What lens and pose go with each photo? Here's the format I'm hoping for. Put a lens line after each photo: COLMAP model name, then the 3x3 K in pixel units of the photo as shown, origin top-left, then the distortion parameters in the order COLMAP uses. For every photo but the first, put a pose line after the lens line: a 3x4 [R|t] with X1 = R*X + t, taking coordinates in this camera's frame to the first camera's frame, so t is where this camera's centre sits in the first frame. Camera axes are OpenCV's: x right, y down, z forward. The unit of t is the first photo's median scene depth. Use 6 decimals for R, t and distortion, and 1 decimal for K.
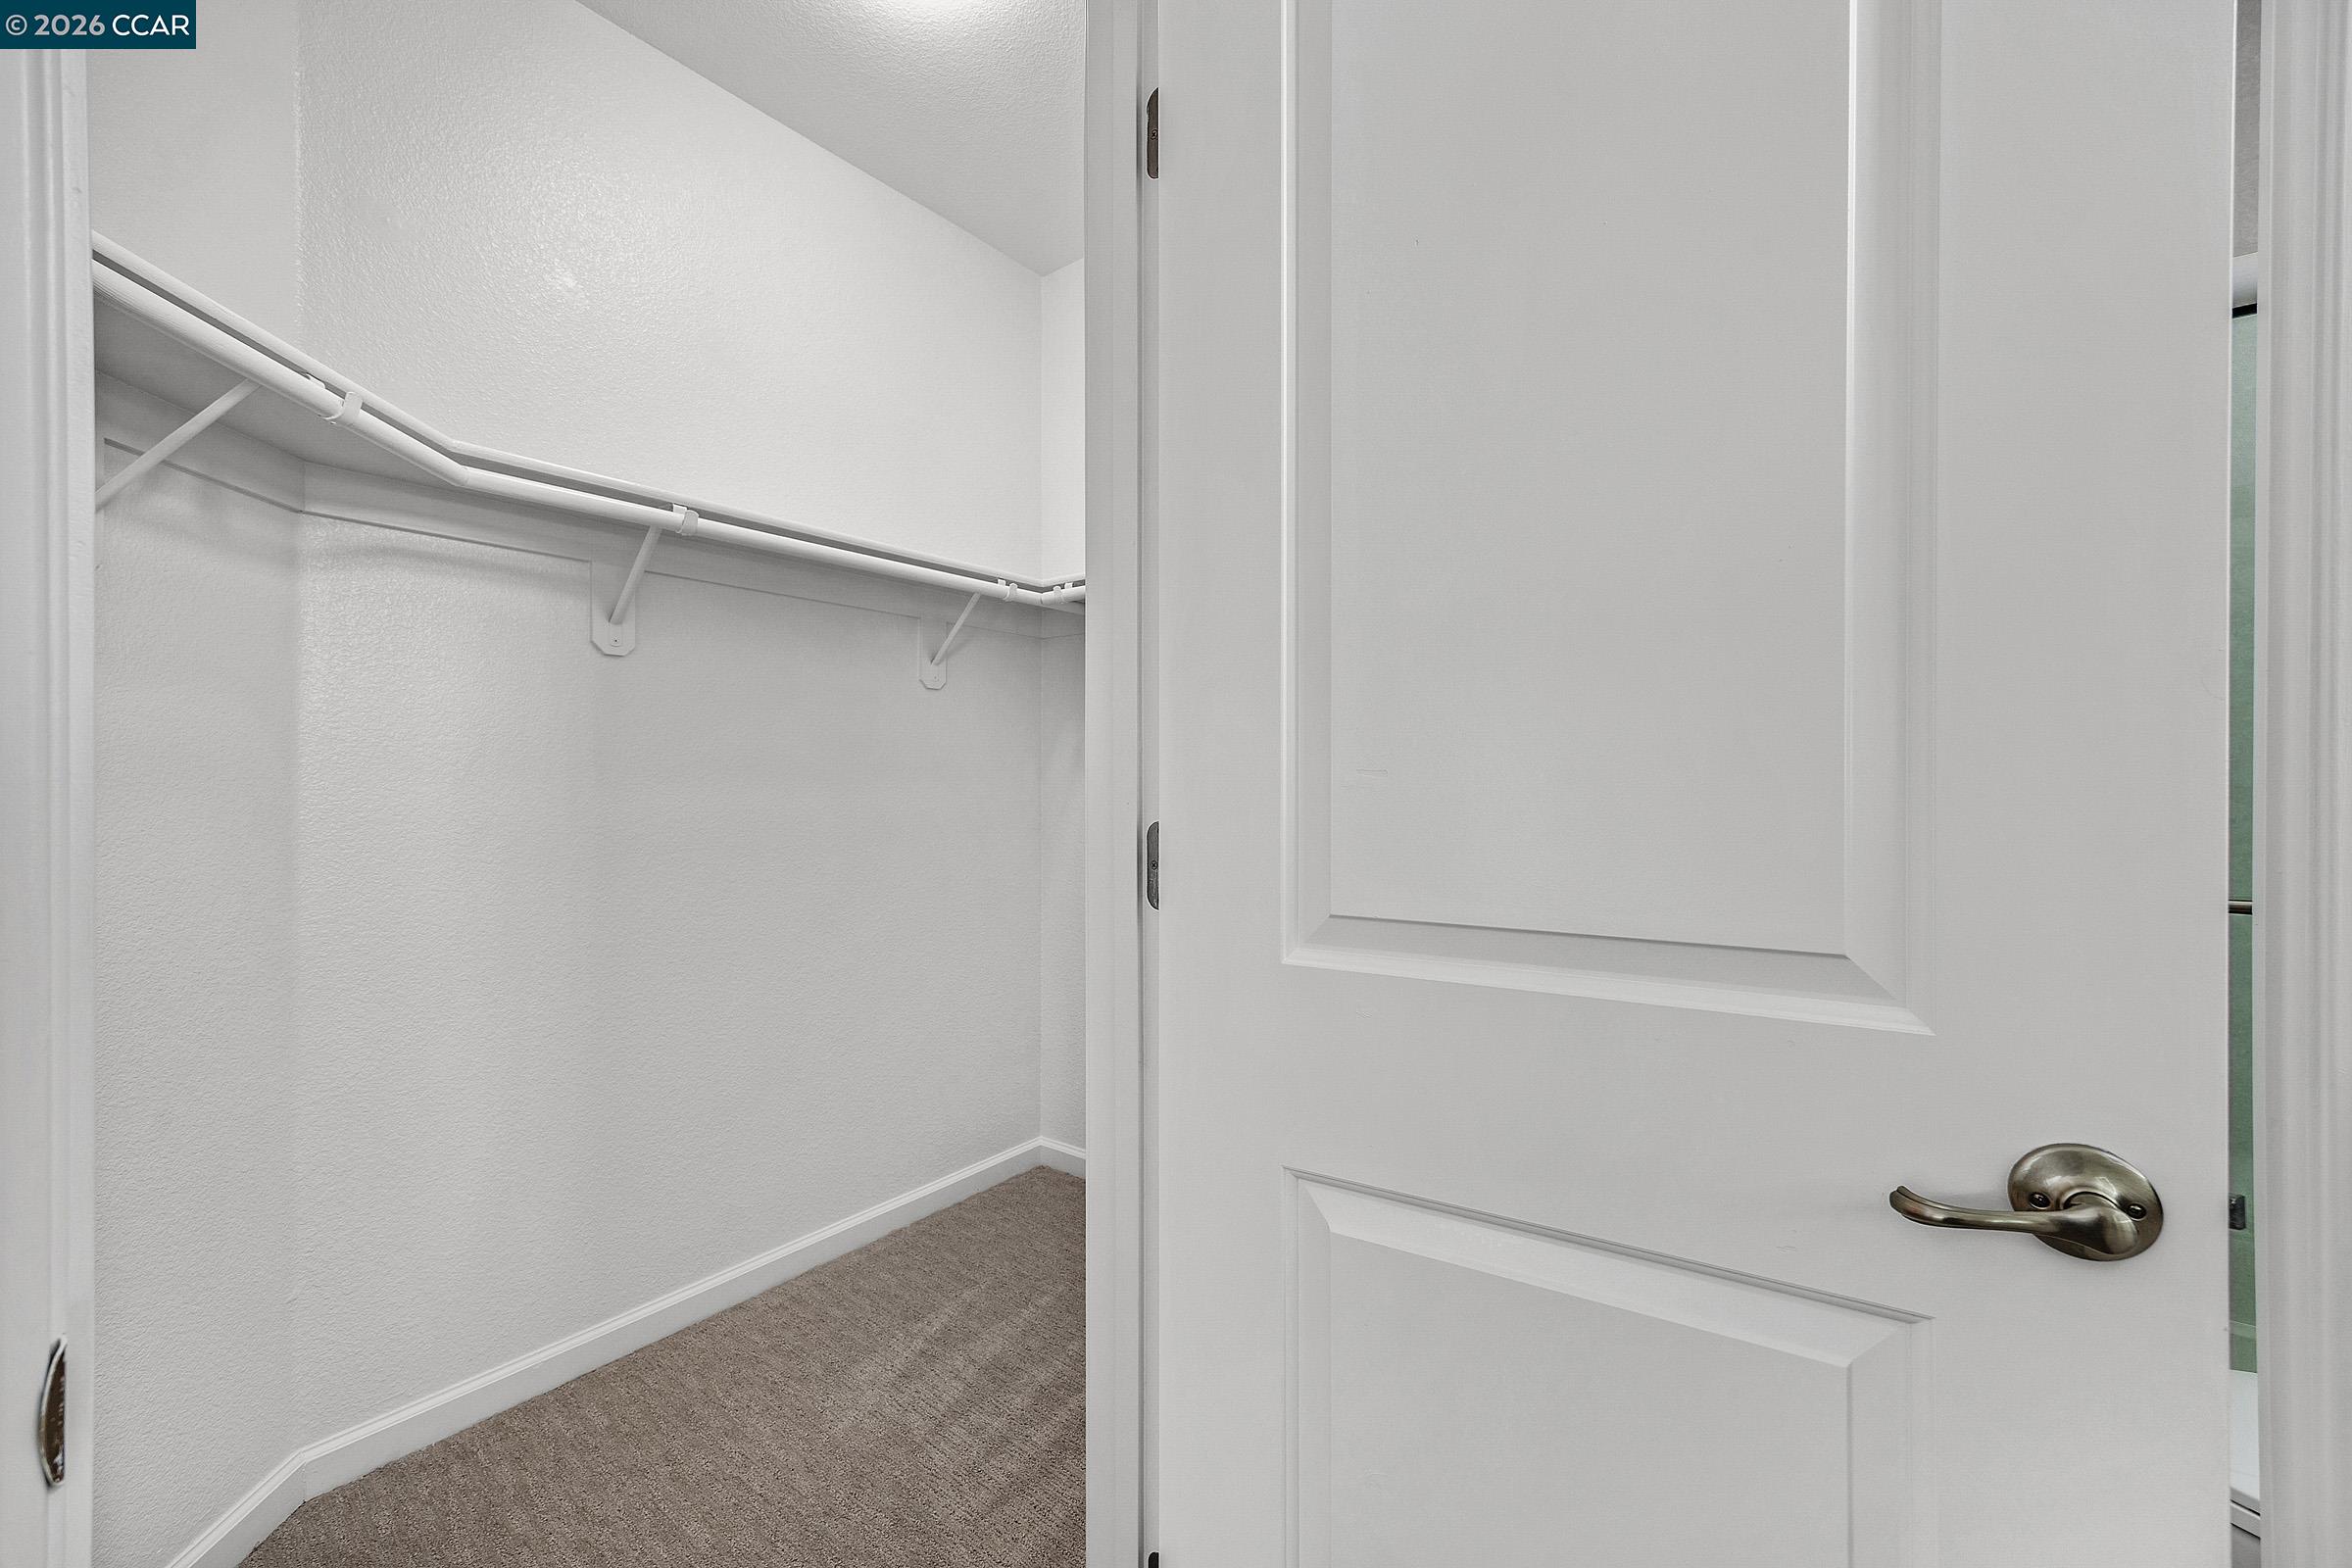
lens RADIAL K [[929.4, 0, 1176.0], [0, 929.4, 784.0], [0, 0, 1]] dist [0.007054, -0.000178]
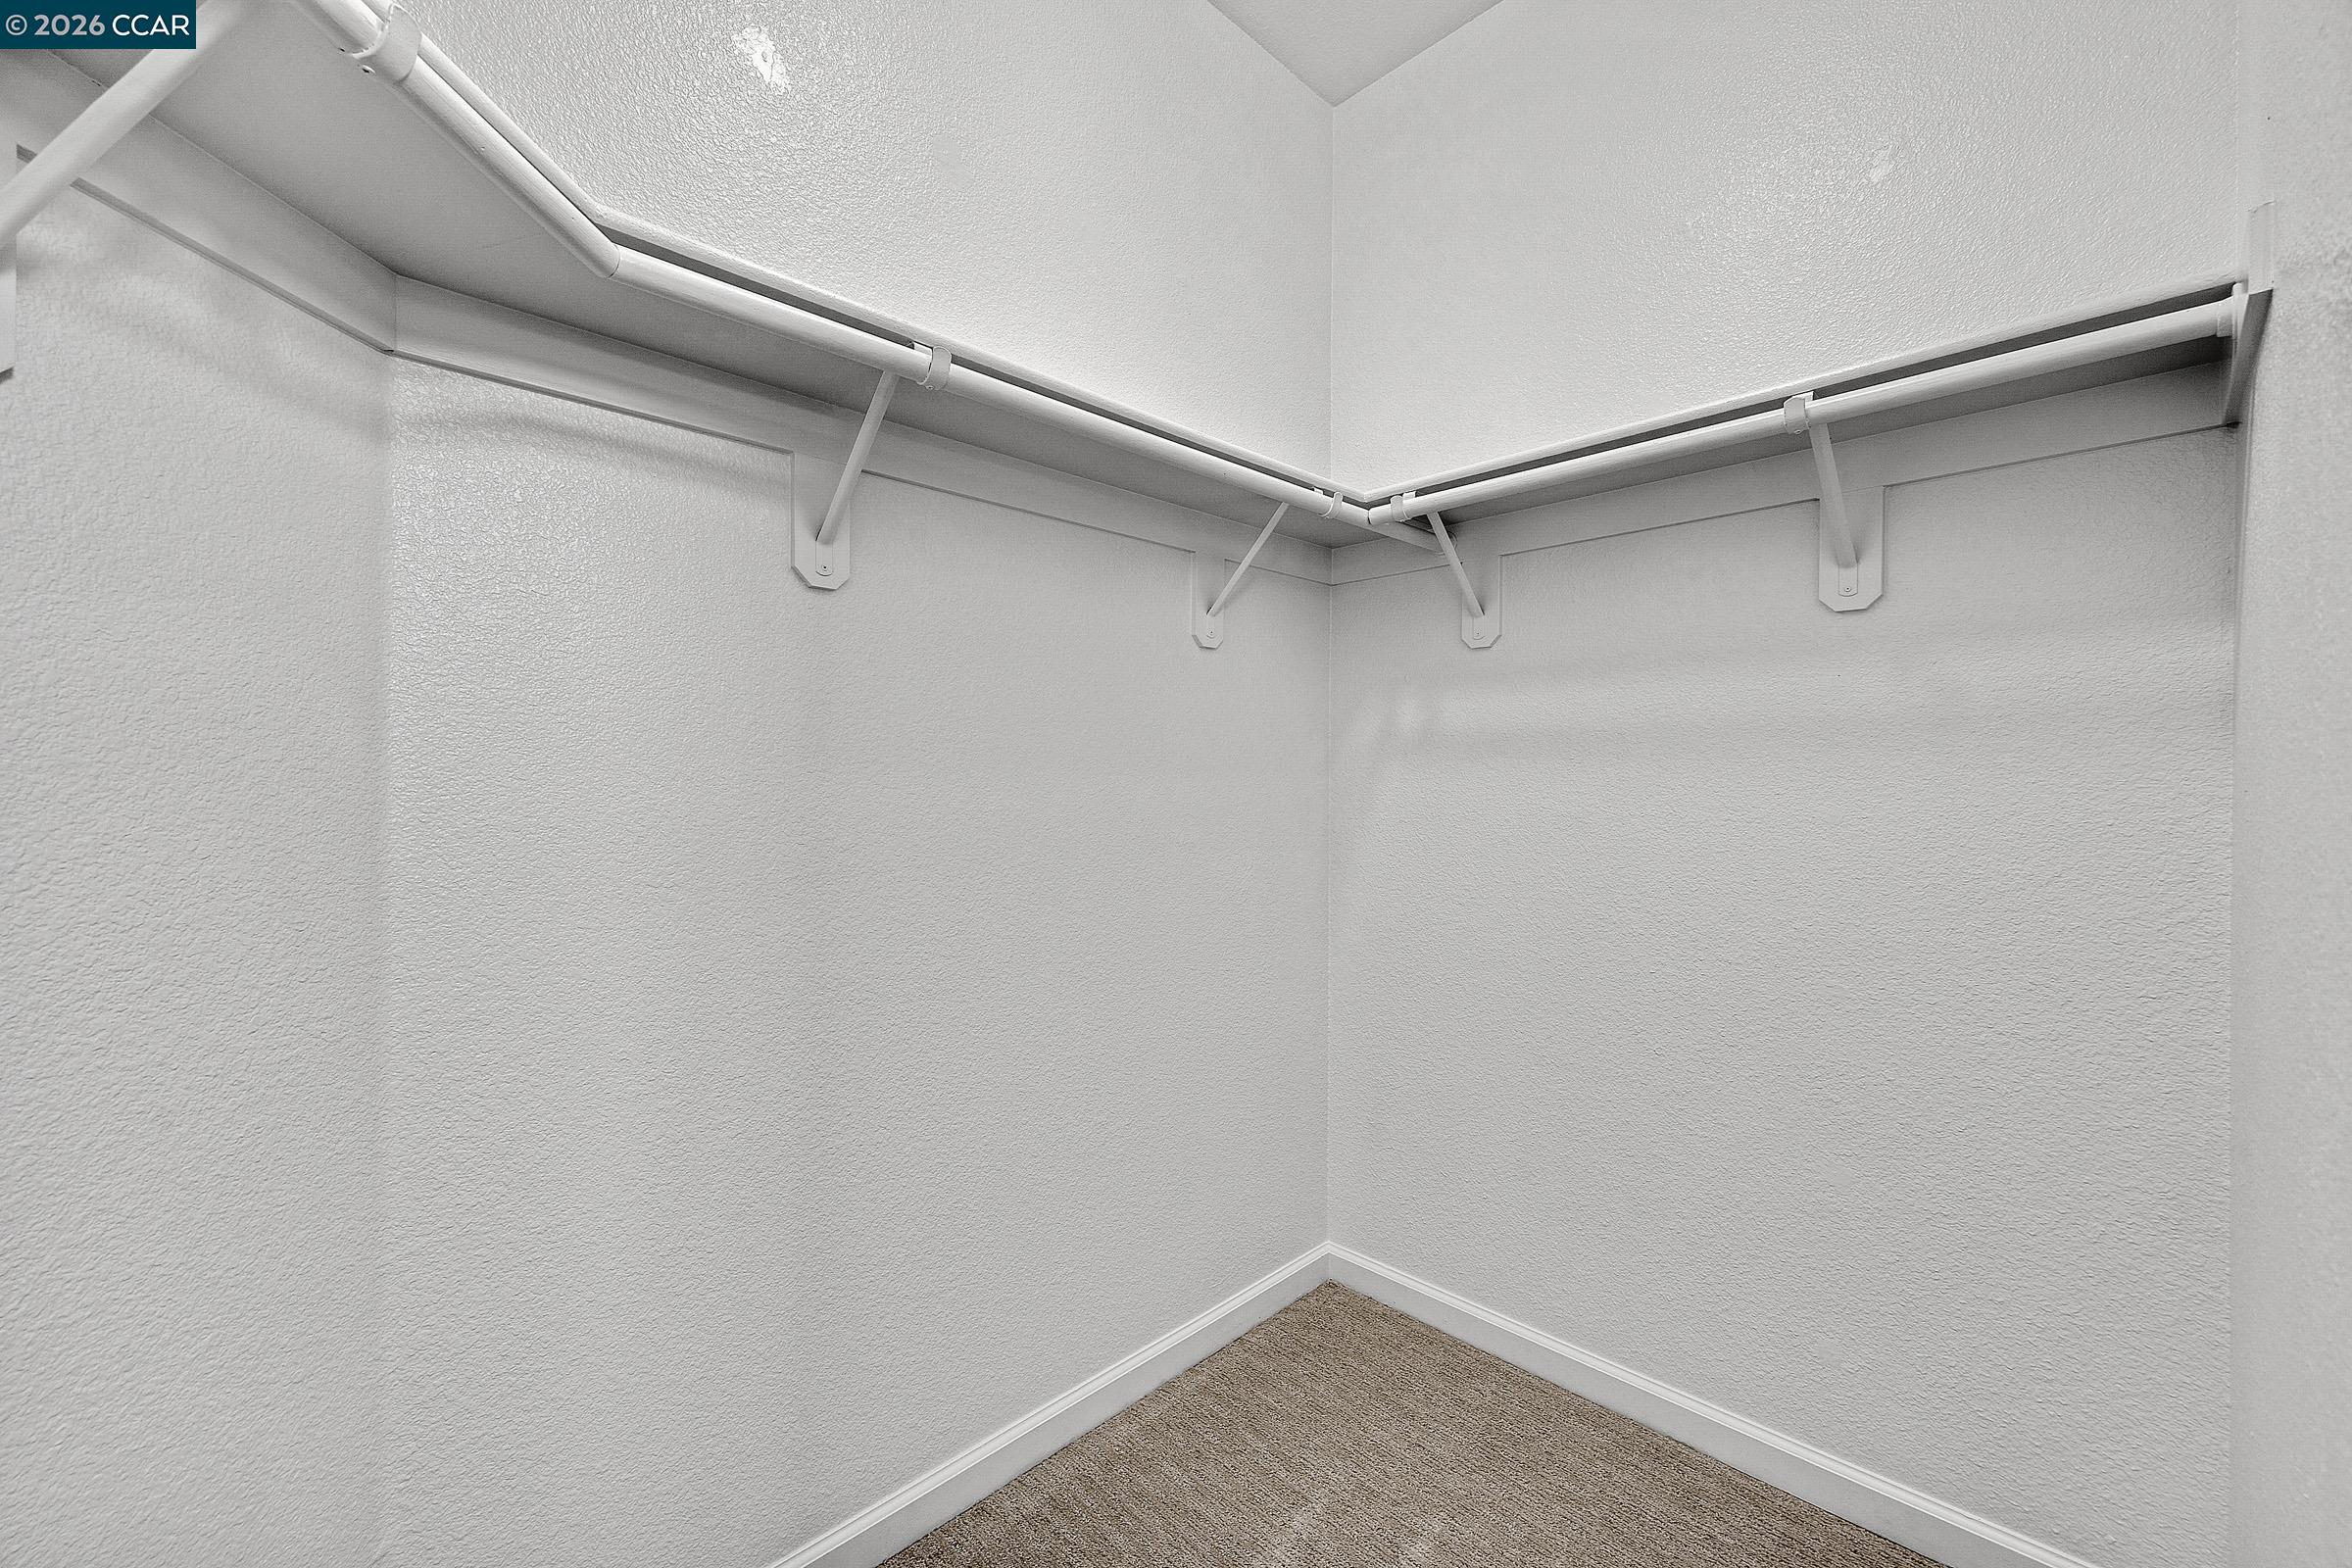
lens RADIAL K [[923.4, 0, 1176.0], [0, 923.4, 784.0], [0, 0, 1]] dist [0.000327, 0.000242]
pose [[0.989831, 0.003170, -0.142212, -0.242733], [-0.002773, 0.999992, 0.002987, 0.005782], [0.142221, -0.002562, 0.989832, 0.353970]]
